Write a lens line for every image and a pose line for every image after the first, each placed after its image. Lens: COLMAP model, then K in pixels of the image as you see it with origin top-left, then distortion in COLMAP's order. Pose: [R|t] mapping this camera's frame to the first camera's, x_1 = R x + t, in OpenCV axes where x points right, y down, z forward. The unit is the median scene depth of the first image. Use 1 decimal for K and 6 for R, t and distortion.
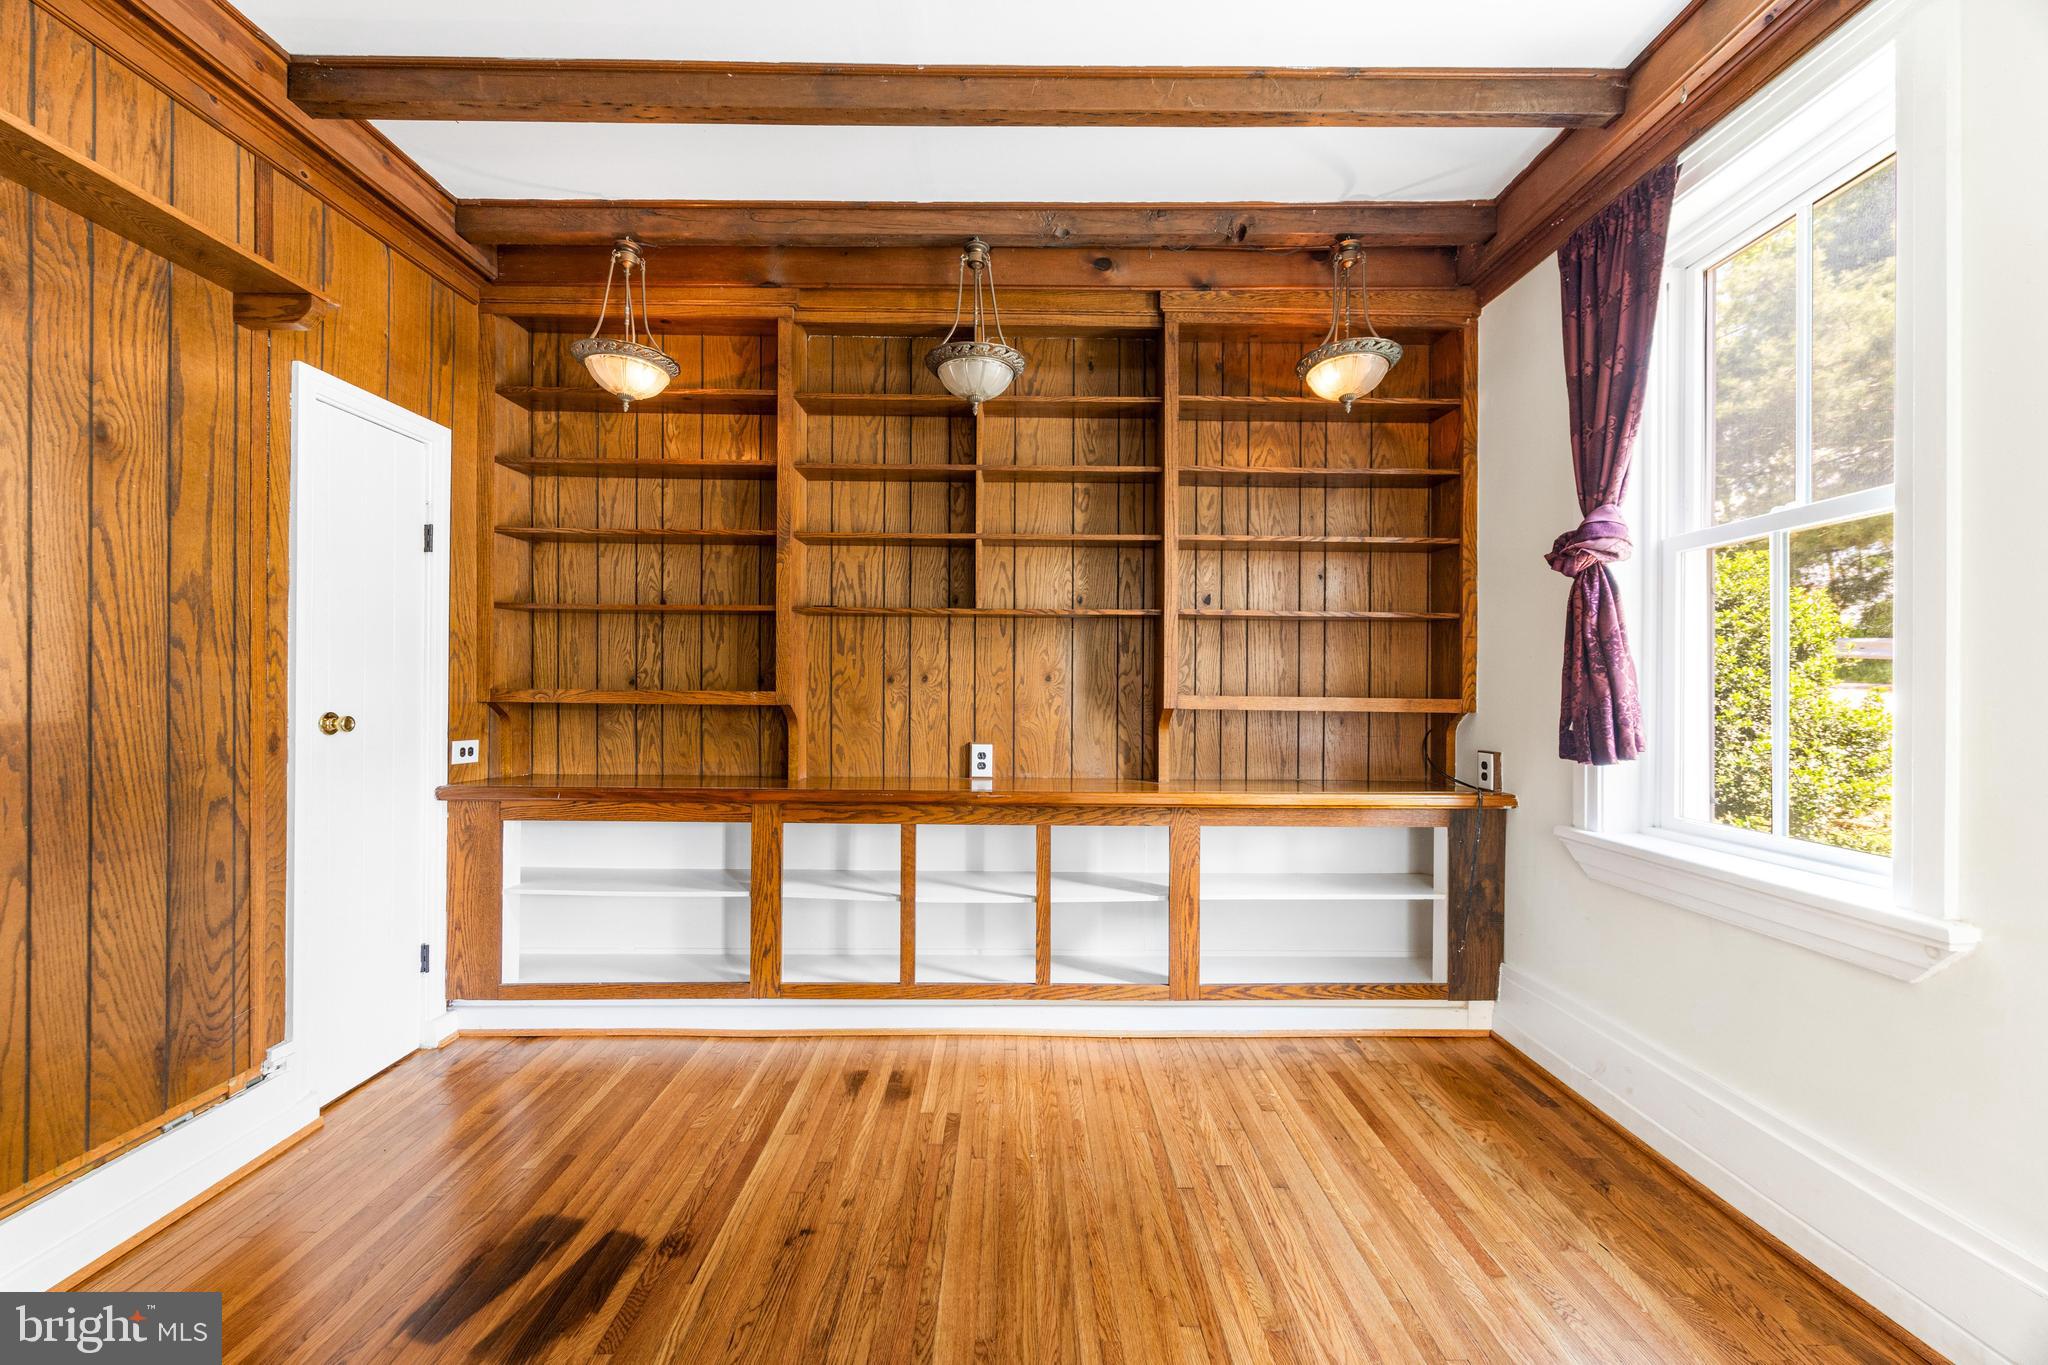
lens RADIAL K [[790.4, 0, 1024.0], [0, 790.4, 682.5], [0, 0, 1]] dist [-0.005343, 0.000093]
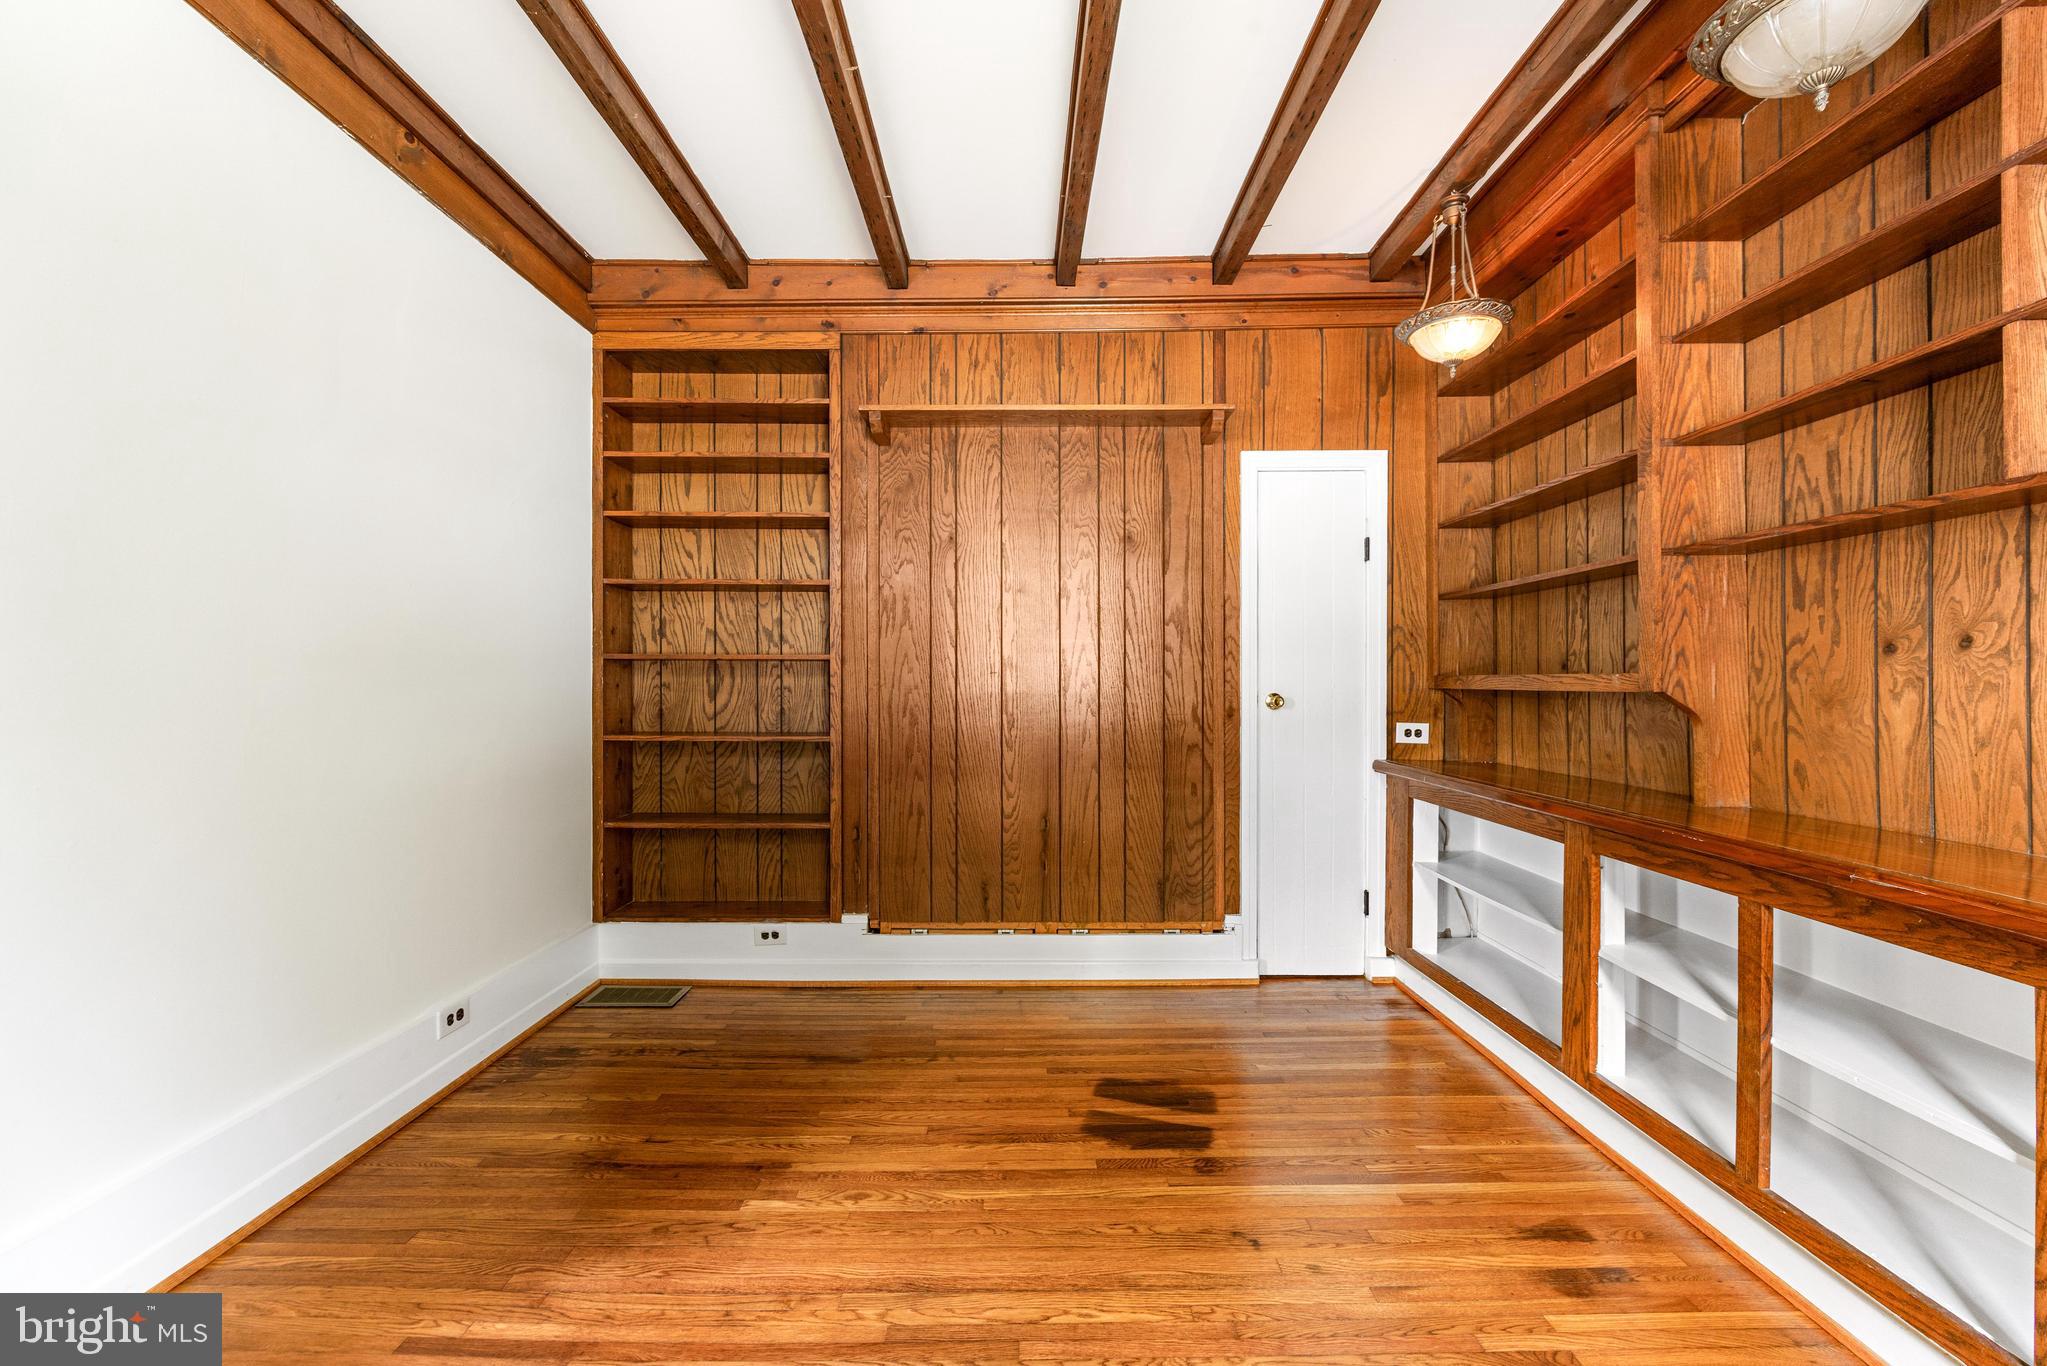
lens RADIAL K [[819.9, 0, 1030.5], [0, 819.9, 685.7], [0, 0, 1]] dist [-0.000482, -0.000019]
pose [[-0.038526, -0.005803, -0.999241, 0.473271], [0.005756, 0.999965, -0.006029, 0.025571], [0.999241, -0.005984, -0.038492, 0.514932]]
